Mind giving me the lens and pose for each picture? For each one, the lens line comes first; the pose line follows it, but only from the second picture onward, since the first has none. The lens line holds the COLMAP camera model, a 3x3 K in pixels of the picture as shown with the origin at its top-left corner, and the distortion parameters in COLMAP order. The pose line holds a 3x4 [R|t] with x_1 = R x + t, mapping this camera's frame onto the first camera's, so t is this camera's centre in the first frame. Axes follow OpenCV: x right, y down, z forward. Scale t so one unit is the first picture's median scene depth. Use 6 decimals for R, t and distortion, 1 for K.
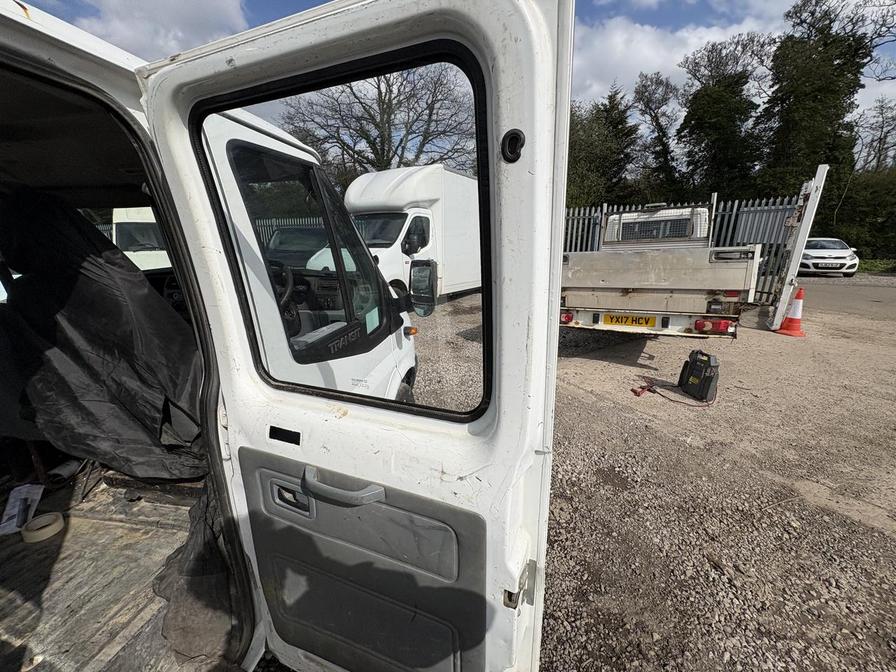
lens RADIAL K [[355.8, 0, 449.3], [0, 355.8, 337.9], [0, 0, 1]] dist [0.000016, -0.000130]
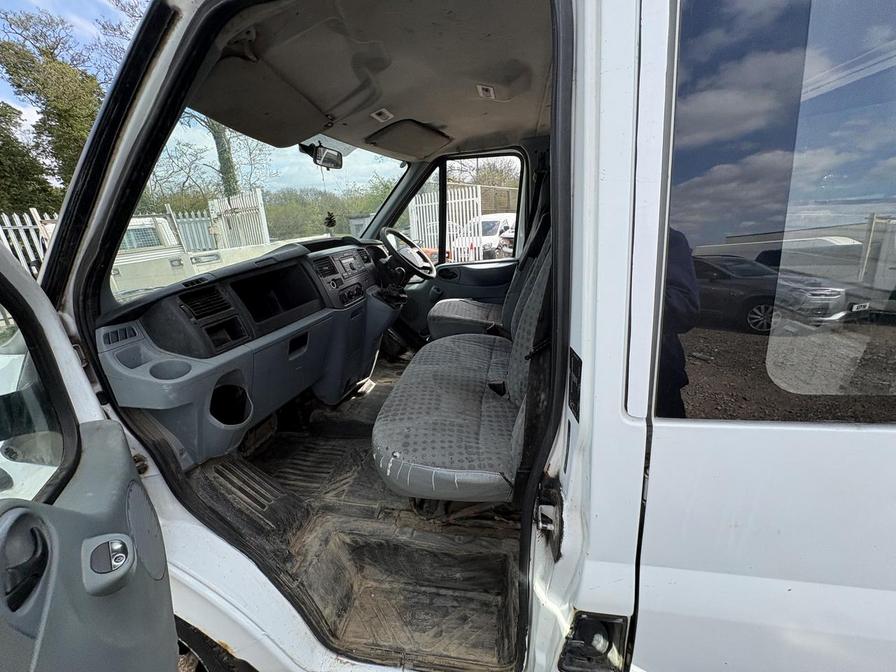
lens RADIAL K [[355.8, 0, 449.5], [0, 355.8, 336.9], [0, 0, 1]] dist [0.000016, -0.000130]
pose [[0.007737, -0.290605, 0.956812, -0.154609], [0.344879, 0.898907, 0.270229, -0.013433], [-0.938615, 0.327894, 0.107179, 0.075908]]
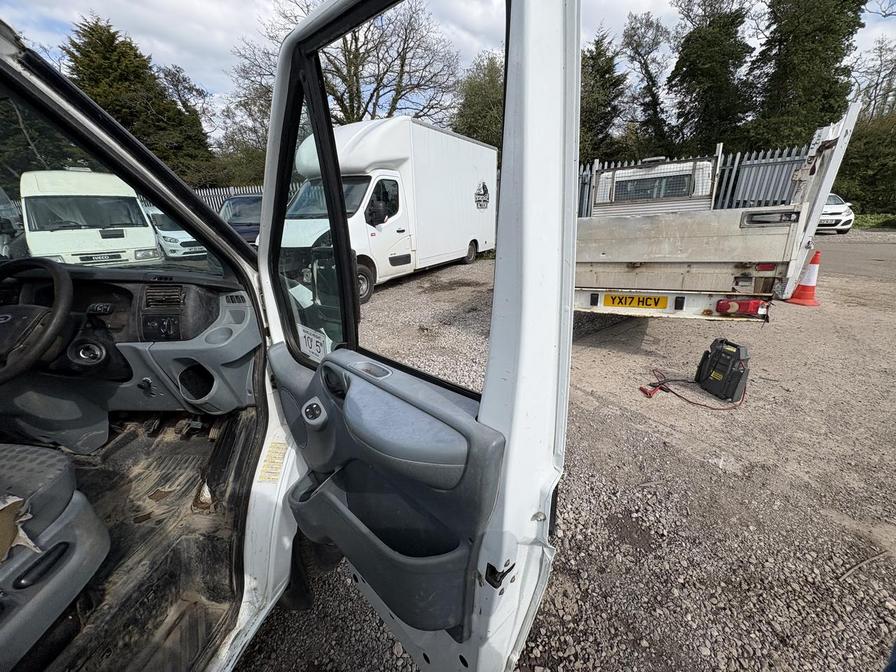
lens RADIAL K [[355.8, 0, 448.5], [0, 355.8, 336.8], [0, 0, 1]] dist [0.000016, -0.000130]
pose [[0.998635, -0.040051, 0.033540, 0.009294], [0.037067, 0.995667, 0.085287, -0.011306], [-0.036810, -0.083927, 0.995792, 0.039995]]
